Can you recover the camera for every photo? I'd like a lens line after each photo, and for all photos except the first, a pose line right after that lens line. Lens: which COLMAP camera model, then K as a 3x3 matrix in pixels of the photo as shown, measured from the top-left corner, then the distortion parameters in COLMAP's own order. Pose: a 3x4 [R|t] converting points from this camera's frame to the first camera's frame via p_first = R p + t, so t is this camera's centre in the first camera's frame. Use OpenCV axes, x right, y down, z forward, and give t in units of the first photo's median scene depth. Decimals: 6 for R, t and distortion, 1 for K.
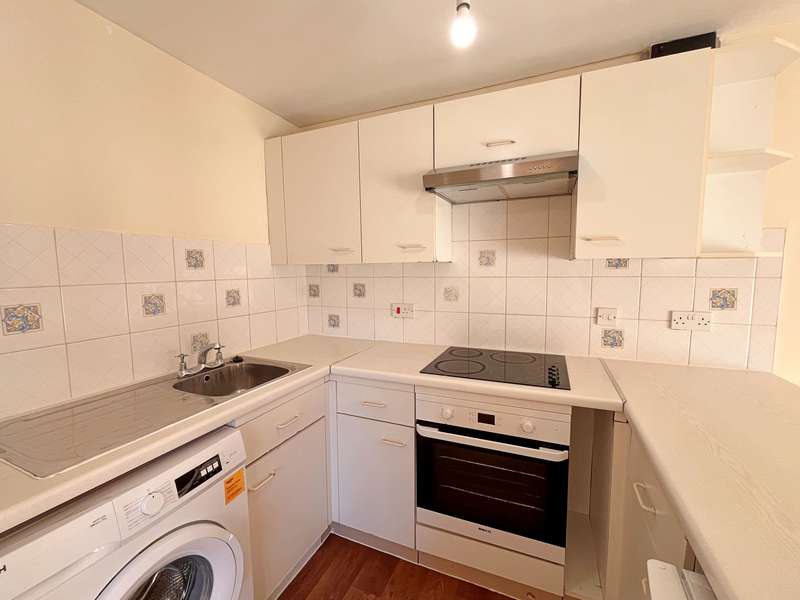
lens RADIAL K [[322.6, 0, 402.4], [0, 322.6, 296.2], [0, 0, 1]] dist [-0.005327, -0.000342]
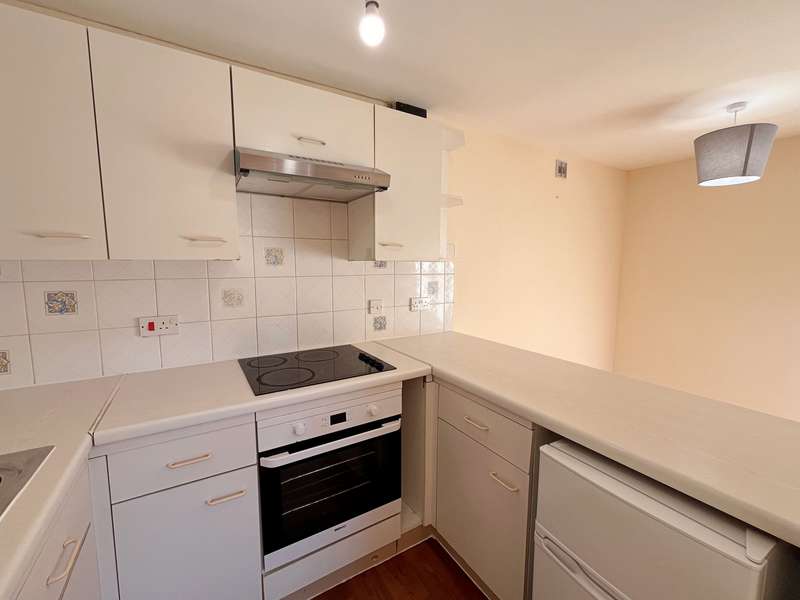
lens RADIAL K [[322.6, 0, 398.4], [0, 322.6, 297.2], [0, 0, 1]] dist [-0.005327, -0.000342]
pose [[0.608543, -0.070870, 0.790350, -0.307093], [0.060659, 0.997244, 0.042716, -0.022589], [-0.791199, 0.021947, 0.611164, 0.178743]]
